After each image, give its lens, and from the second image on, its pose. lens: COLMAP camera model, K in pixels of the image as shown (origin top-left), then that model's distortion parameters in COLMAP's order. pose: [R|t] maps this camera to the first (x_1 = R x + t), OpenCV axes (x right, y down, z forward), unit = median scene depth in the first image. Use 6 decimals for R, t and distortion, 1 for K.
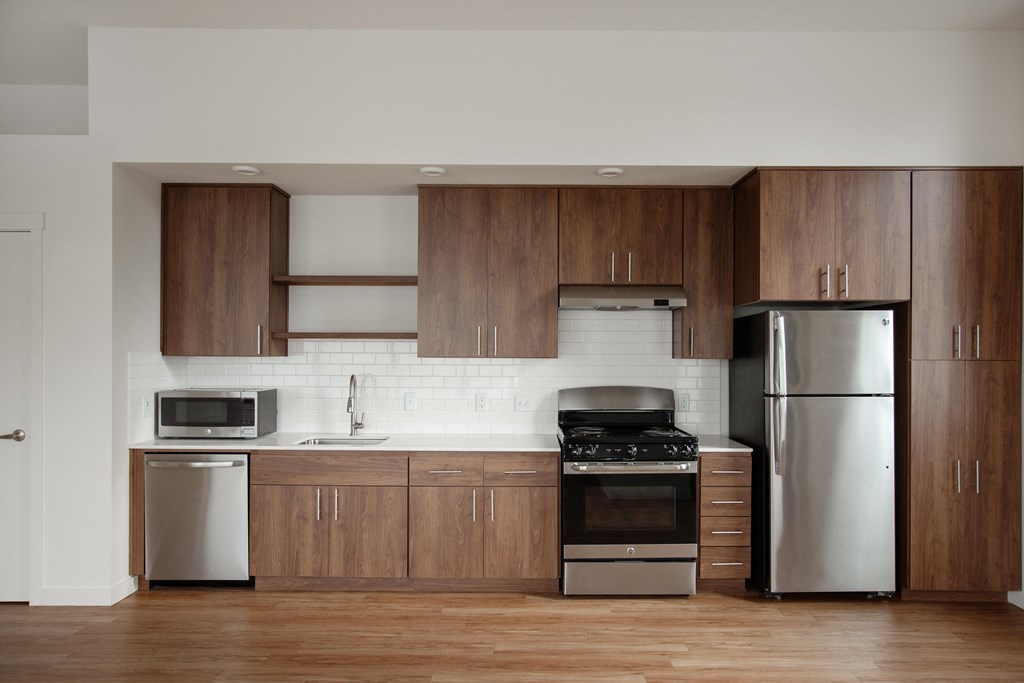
lens RADIAL K [[673.7, 0, 515.8], [0, 673.7, 354.4], [0, 0, 1]] dist [0.000538, 0.001530]
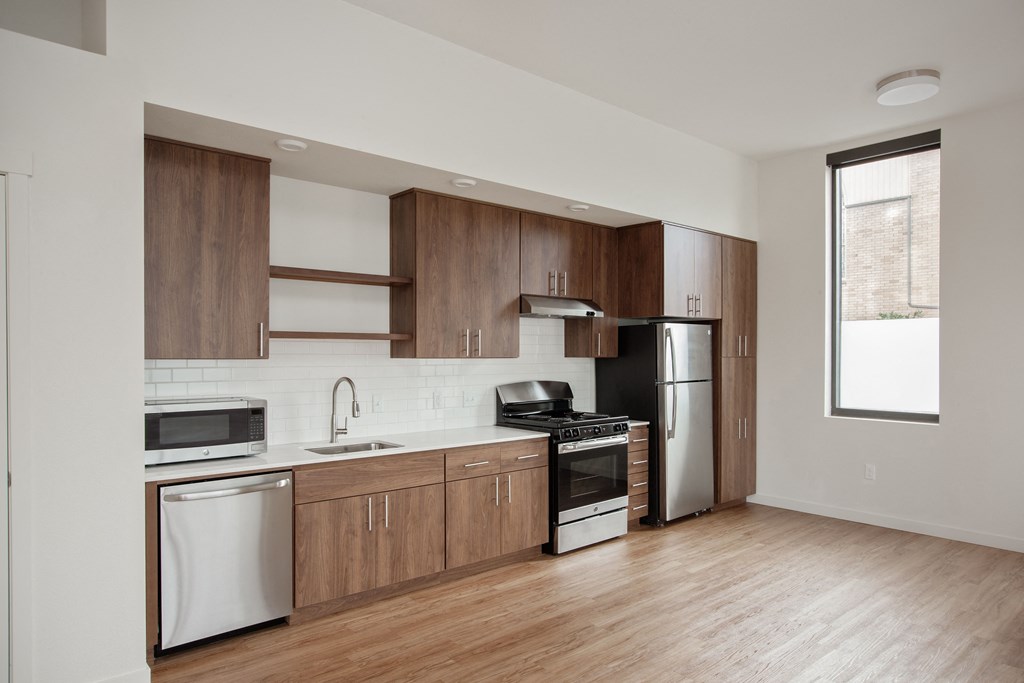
lens RADIAL K [[673.7, 0, 515.8], [0, 673.7, 354.4], [0, 0, 1]] dist [0.000538, 0.001530]
pose [[0.734766, -0.005392, 0.678299, -0.782551], [0.001514, 0.999979, 0.006310, -0.008195], [-0.678319, -0.003609, 0.734759, 0.162000]]
